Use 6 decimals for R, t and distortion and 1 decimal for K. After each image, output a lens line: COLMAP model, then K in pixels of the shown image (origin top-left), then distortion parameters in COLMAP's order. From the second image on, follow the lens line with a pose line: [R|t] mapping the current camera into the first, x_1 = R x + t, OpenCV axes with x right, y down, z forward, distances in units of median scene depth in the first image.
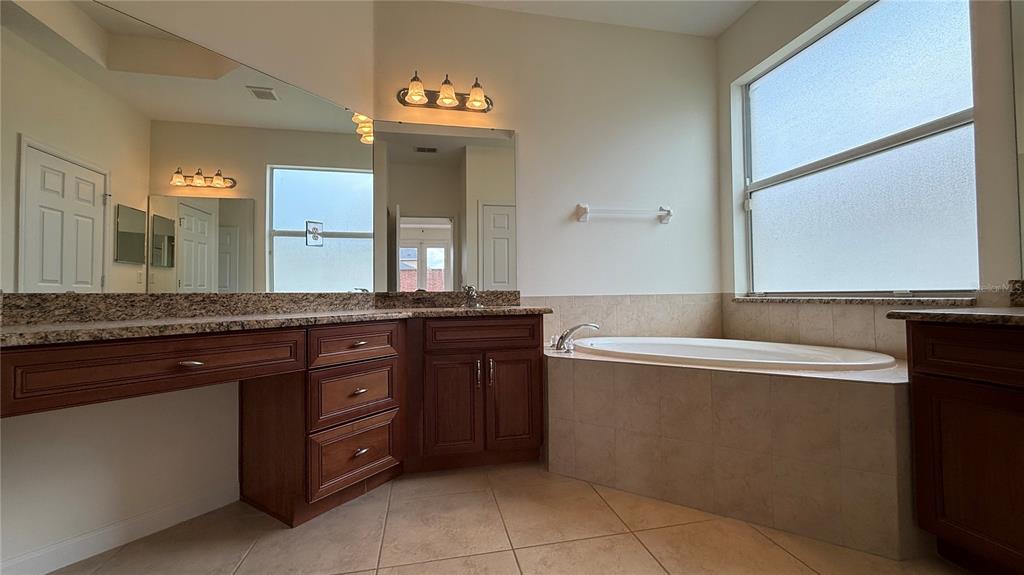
lens RADIAL K [[407.4, 0, 511.3], [0, 407.4, 286.6], [0, 0, 1]] dist [0.000039, -0.000730]
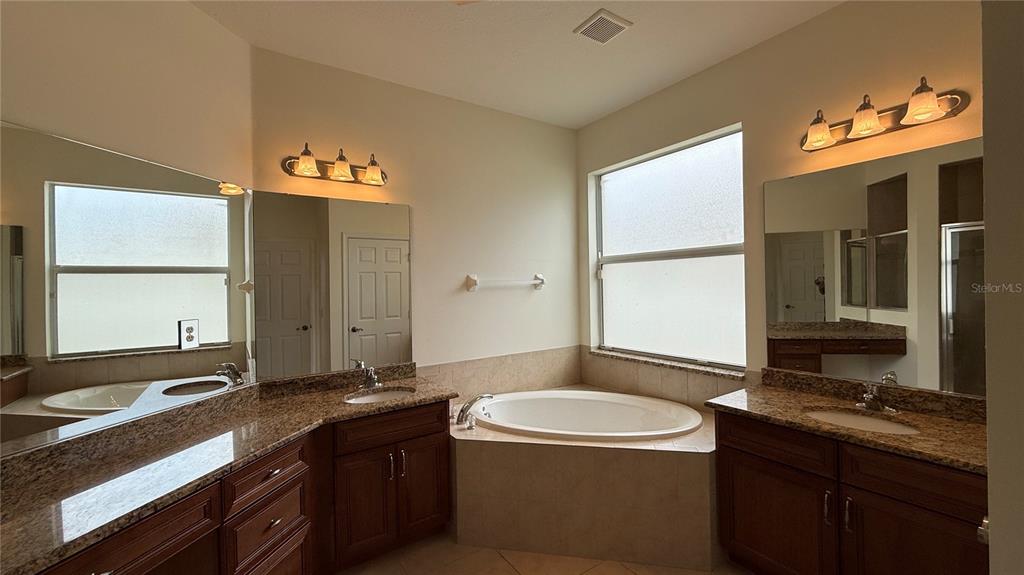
lens RADIAL K [[407.4, 0, 509.4], [0, 407.4, 285.3], [0, 0, 1]] dist [0.000039, -0.000730]
pose [[0.928018, -0.007807, 0.372454, -0.138150], [0.000704, 0.999815, 0.019204, -0.200142], [-0.372535, -0.017559, 0.927852, -0.043910]]
